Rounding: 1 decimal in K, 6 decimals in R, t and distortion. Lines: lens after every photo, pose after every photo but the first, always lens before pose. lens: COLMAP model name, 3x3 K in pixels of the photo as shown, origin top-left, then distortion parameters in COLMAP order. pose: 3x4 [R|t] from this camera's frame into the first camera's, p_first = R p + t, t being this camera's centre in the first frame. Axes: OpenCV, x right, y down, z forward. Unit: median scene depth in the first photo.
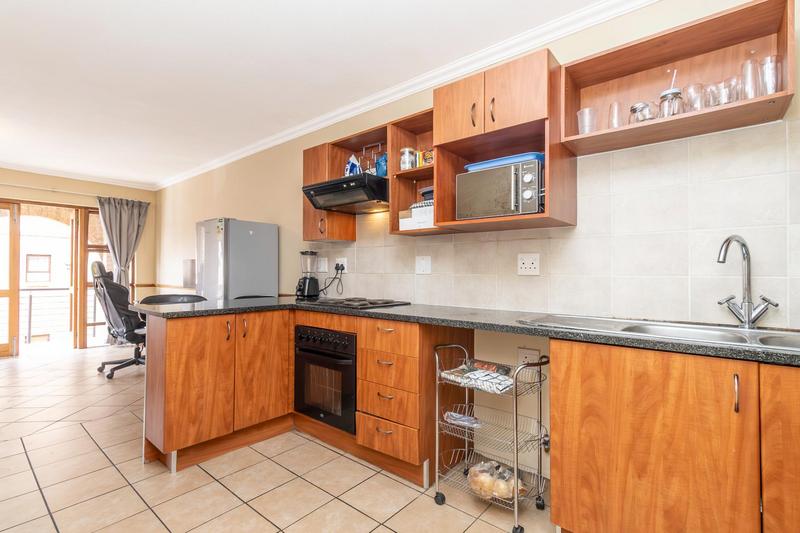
lens RADIAL K [[366.5, 0, 397.8], [0, 366.5, 265.2], [0, 0, 1]] dist [0.004767, 0.000437]
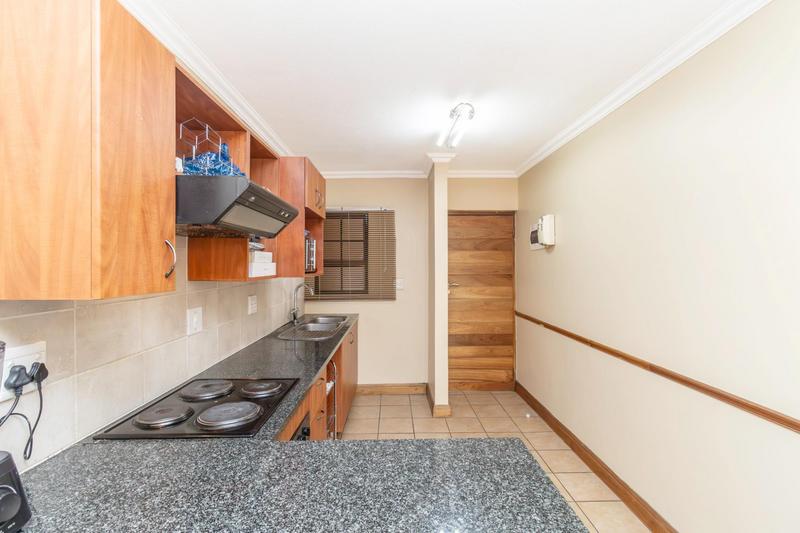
lens RADIAL K [[366.5, 0, 393.4], [0, 366.5, 265.4], [0, 0, 1]] dist [0.004767, 0.000437]
pose [[-0.631908, 0.003717, 0.775034, -0.694348], [-0.001192, 0.999983, -0.005767, -0.100548], [-0.775042, -0.004568, -0.631893, 1.105858]]
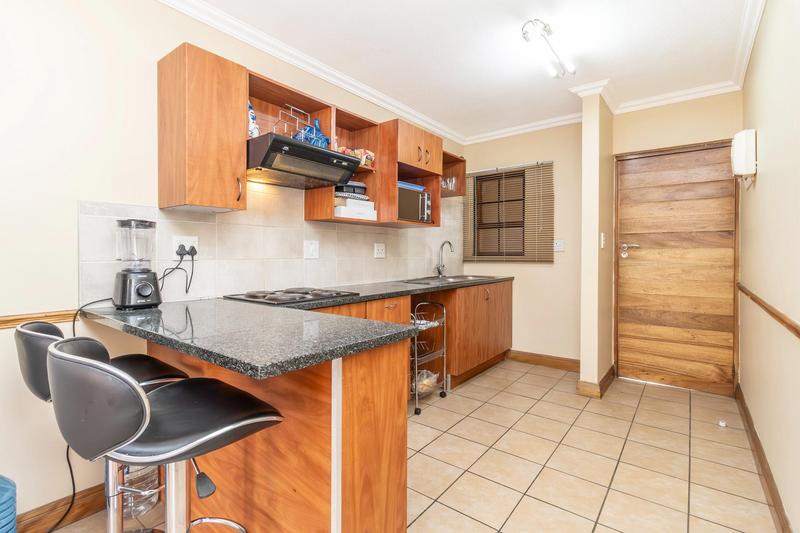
lens RADIAL K [[381.8, 0, 390.1], [0, 381.8, 257.3], [0, 0, 1]] dist [0.017111, 0.000664]
pose [[-0.009884, -0.010074, 0.999900, -0.942027], [-0.012789, 0.999869, 0.009947, 0.006354], [-0.999869, -0.012689, -0.010012, 0.762651]]
